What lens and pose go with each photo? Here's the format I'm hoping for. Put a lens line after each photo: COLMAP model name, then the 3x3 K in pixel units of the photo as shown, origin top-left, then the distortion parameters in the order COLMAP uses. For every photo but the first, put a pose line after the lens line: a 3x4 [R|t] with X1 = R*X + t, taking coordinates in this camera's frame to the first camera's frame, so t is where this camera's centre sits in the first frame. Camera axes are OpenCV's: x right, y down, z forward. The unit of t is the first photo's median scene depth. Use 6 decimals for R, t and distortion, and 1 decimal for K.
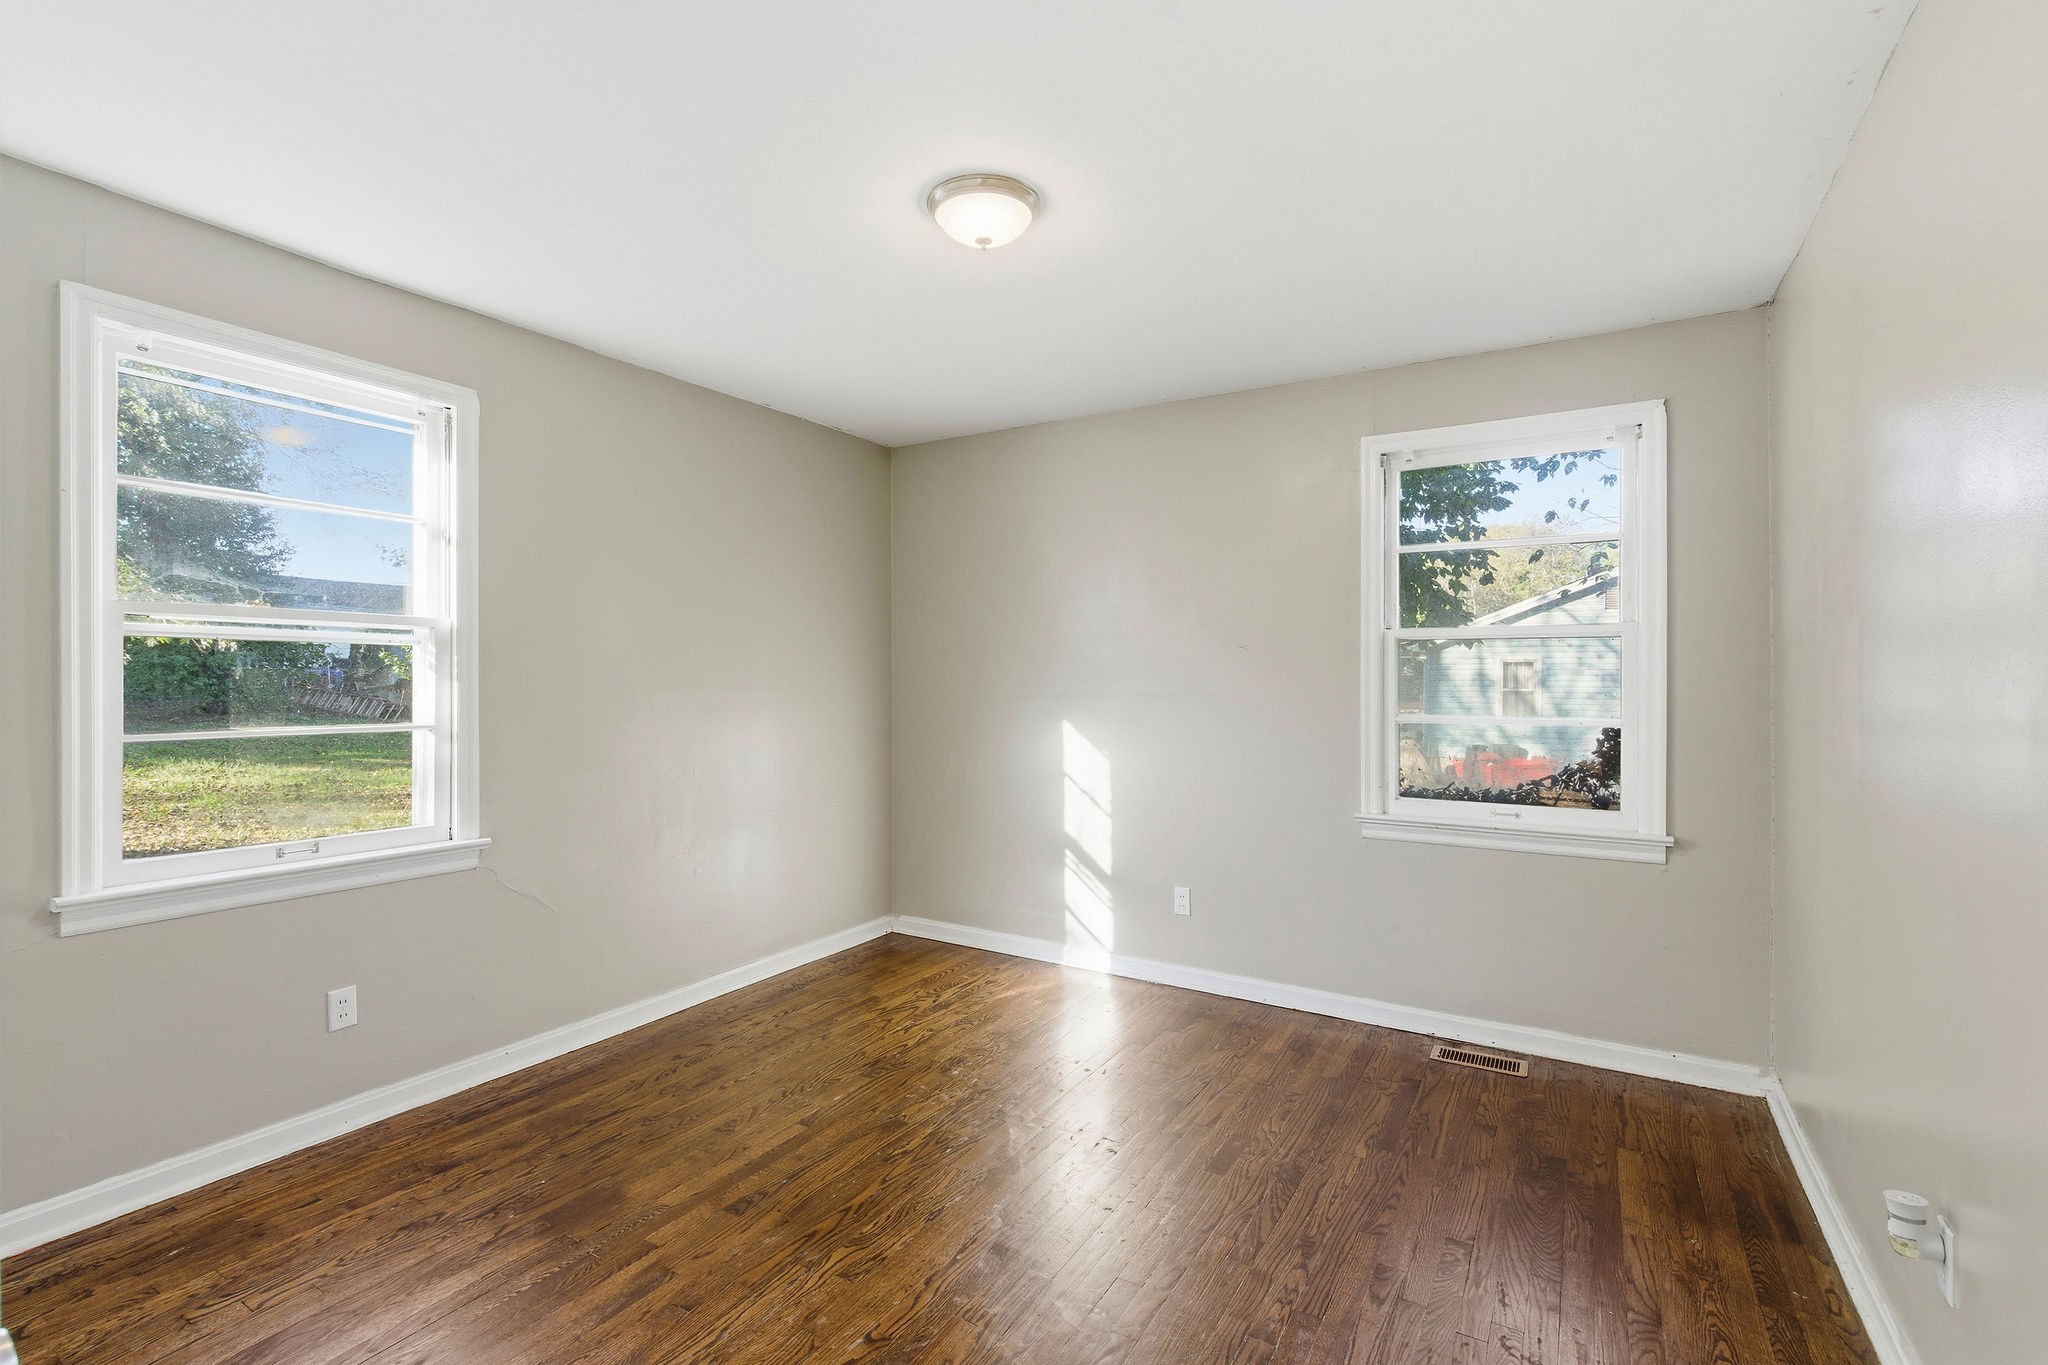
lens RADIAL K [[924.2, 0, 1024.0], [0, 924.2, 682.5], [0, 0, 1]] dist [0.000543, 0.000053]
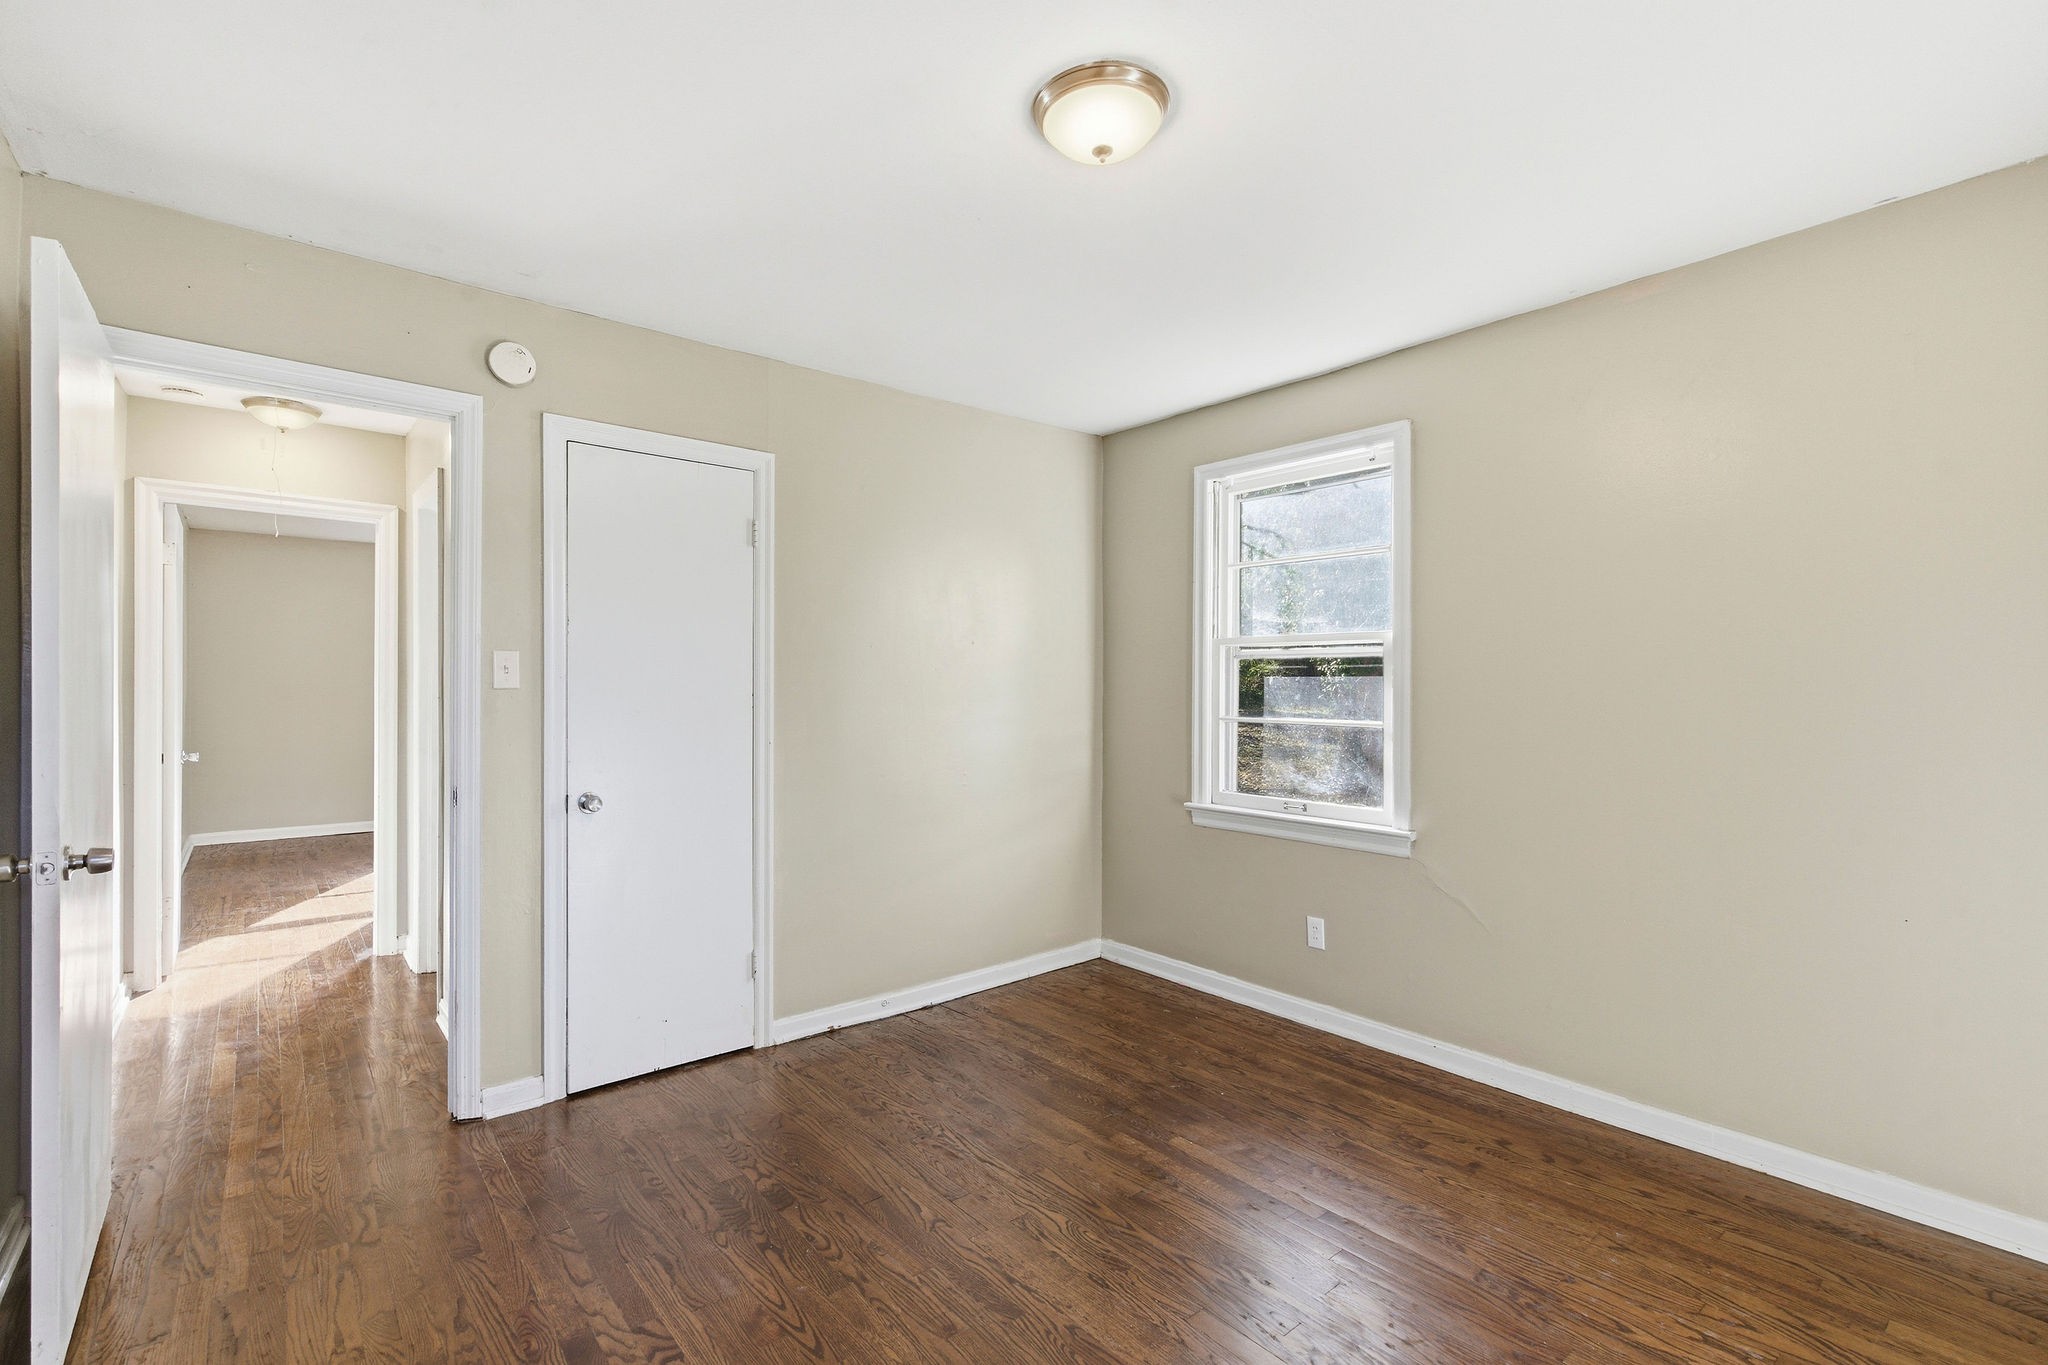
lens RADIAL K [[924.2, 0, 1024.0], [0, 924.2, 682.5], [0, 0, 1]] dist [0.000543, 0.000053]
pose [[-0.317496, -0.000589, -0.948260, 0.624524], [-0.007890, 0.999967, 0.002021, -0.006472], [0.948227, 0.008123, -0.317490, 0.971836]]
